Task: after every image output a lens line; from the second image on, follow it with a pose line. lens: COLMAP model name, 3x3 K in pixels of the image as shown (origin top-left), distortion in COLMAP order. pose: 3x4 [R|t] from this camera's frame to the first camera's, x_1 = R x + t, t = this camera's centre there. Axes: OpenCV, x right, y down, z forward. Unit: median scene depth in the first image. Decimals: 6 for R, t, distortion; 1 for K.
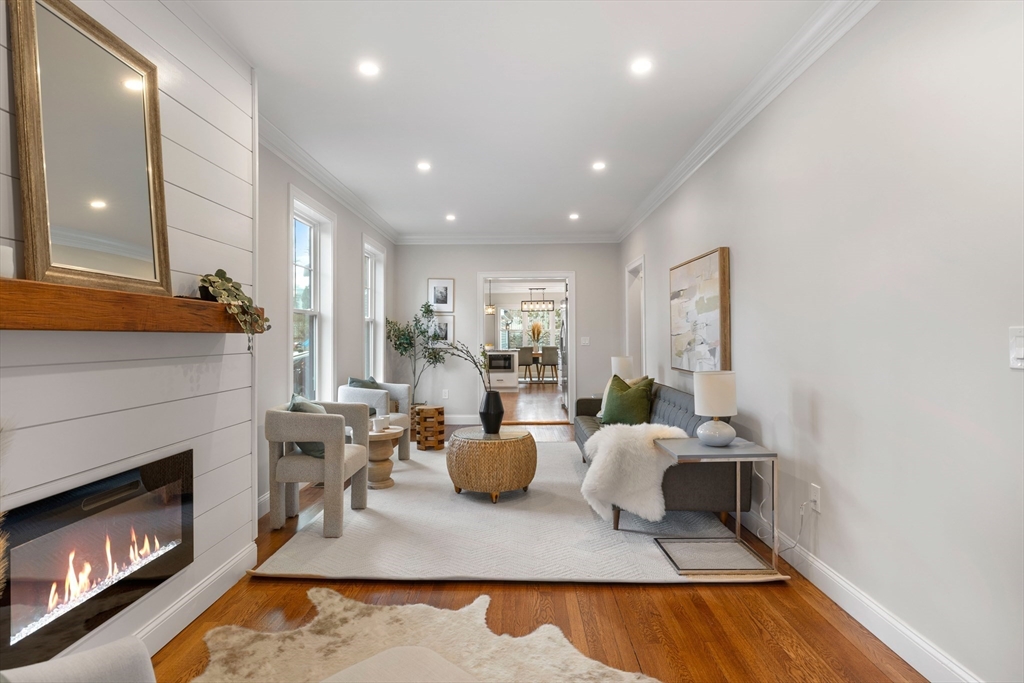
lens RADIAL K [[553.4, 0, 506.3], [0, 553.4, 350.5], [0, 0, 1]] dist [-0.006142, -0.000068]
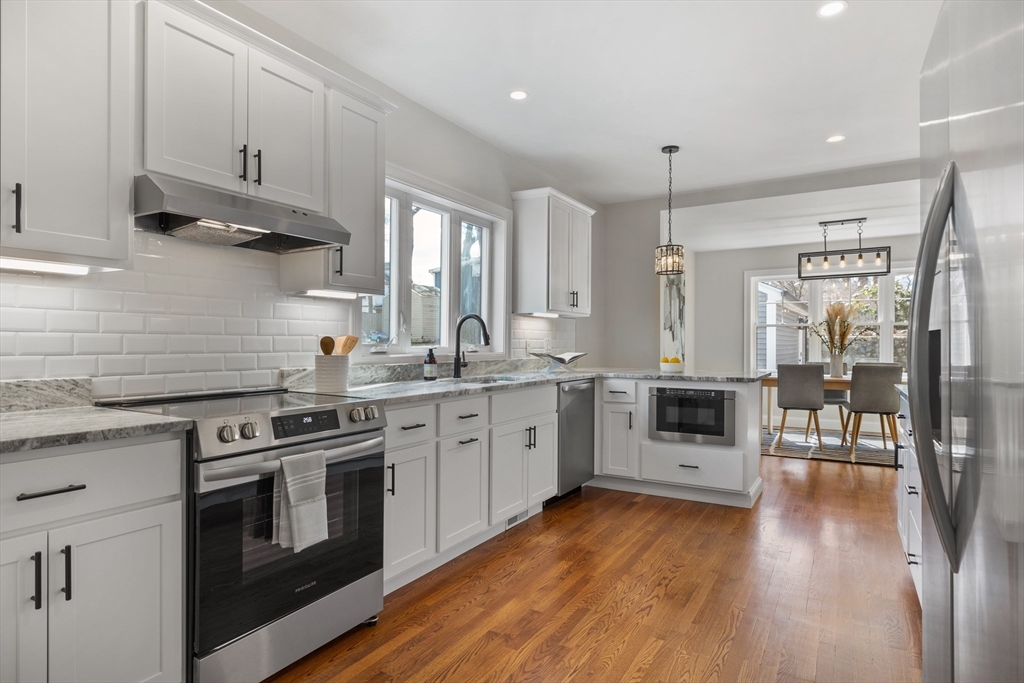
lens RADIAL K [[553.4, 0, 511.1], [0, 553.4, 342.9], [0, 0, 1]] dist [-0.006142, -0.000068]
pose [[0.870216, 0.019650, -0.492279, 0.045156], [-0.029619, 0.999484, -0.012463, -0.009799], [0.491779, 0.025426, 0.870348, 0.524517]]
